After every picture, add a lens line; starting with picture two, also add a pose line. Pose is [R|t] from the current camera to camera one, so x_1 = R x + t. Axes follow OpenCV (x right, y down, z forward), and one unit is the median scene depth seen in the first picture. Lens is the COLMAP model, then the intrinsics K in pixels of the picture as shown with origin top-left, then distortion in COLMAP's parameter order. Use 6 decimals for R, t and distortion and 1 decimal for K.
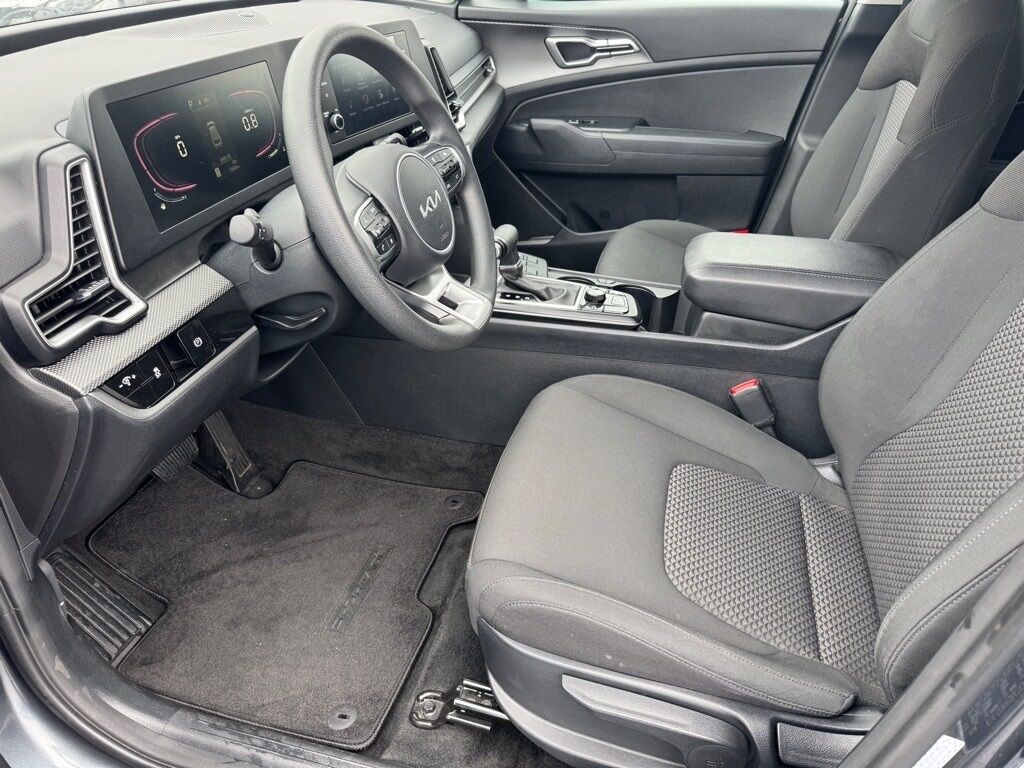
lens RADIAL K [[731.5, 0, 512.0], [0, 731.5, 384.0], [0, 0, 1]] dist [0.092650, -0.114938]
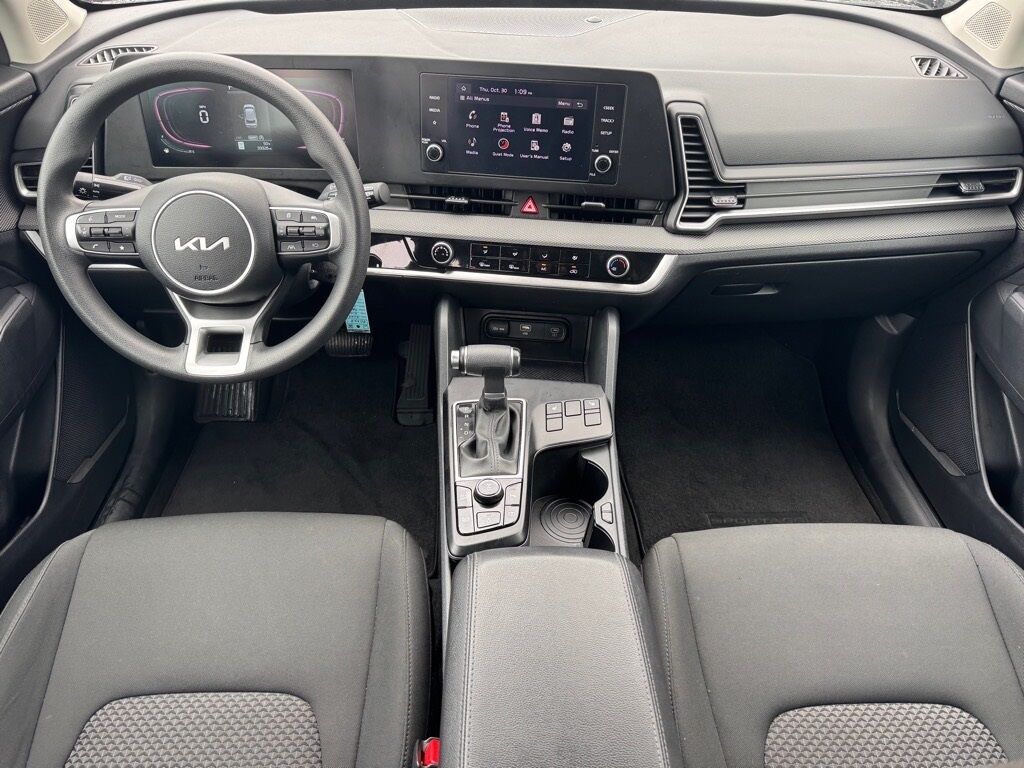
lens RADIAL K [[731.5, 0, 512.0], [0, 731.5, 384.0], [0, 0, 1]] dist [0.092650, -0.114938]
pose [[0.258220, 0.593173, -0.762541, 0.884291], [-0.515529, 0.752139, 0.410507, -0.739937], [0.817039, 0.287111, 0.500015, 0.907776]]
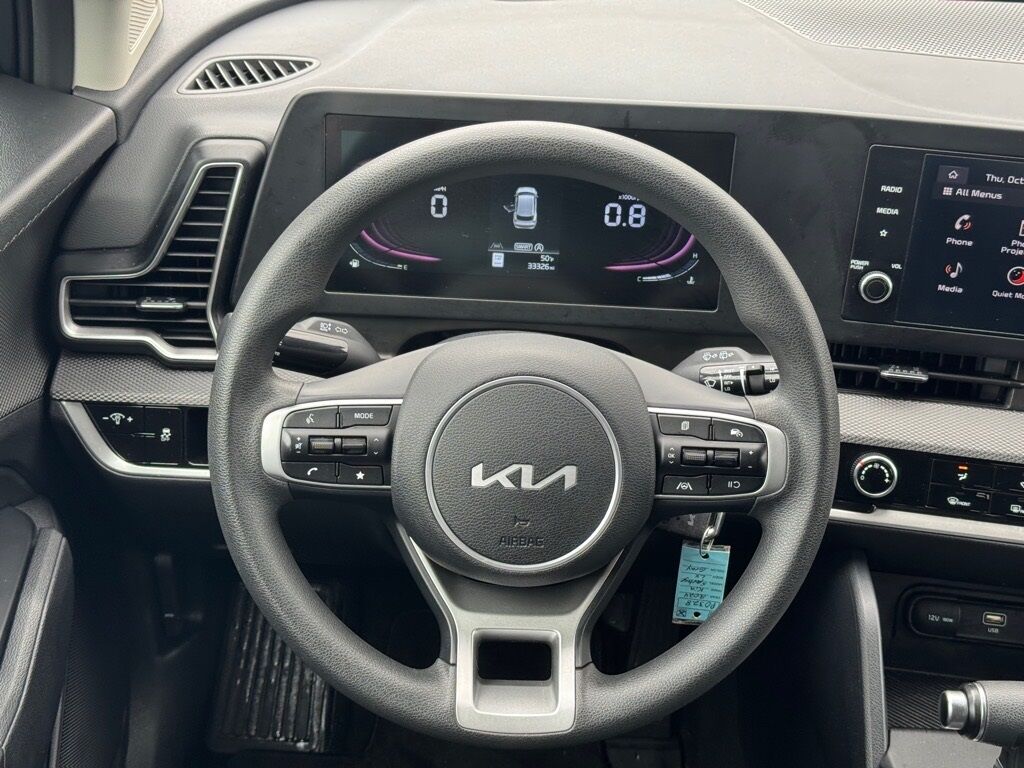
lens RADIAL K [[1471.0, 0, 512.0], [0, 1471.0, 384.0], [0, 0, 1]] dist [0.123798, -0.046711]
pose [[0.230614, 0.490294, -0.840493, 0.726892], [-0.545737, 0.780304, 0.305445, -0.613173], [0.805598, 0.388249, 0.447521, 0.519587]]
